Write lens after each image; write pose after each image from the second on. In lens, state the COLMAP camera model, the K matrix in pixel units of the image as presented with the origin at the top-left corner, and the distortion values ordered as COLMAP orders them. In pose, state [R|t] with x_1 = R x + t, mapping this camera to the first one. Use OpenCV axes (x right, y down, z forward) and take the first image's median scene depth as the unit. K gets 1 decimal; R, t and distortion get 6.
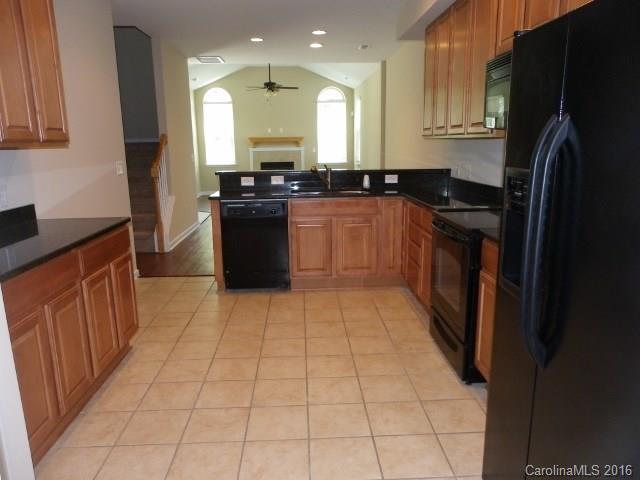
lens RADIAL K [[478.5, 0, 320.9], [0, 478.5, 242.8], [0, 0, 1]] dist [-0.010104, -0.008831]
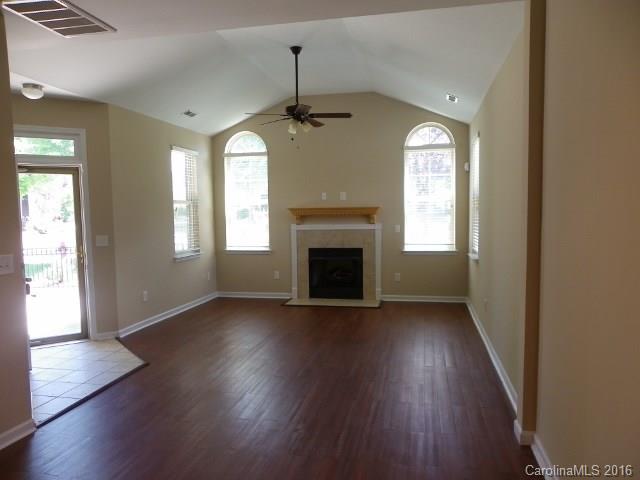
lens RADIAL K [[478.5, 0, 319.4], [0, 478.5, 241.0], [0, 0, 1]] dist [-0.010104, -0.008831]
pose [[0.965446, 0.015327, -0.260151, 0.046429], [-0.052677, 0.989140, -0.137212, -0.095590], [0.255222, 0.146175, 0.955769, 0.427053]]
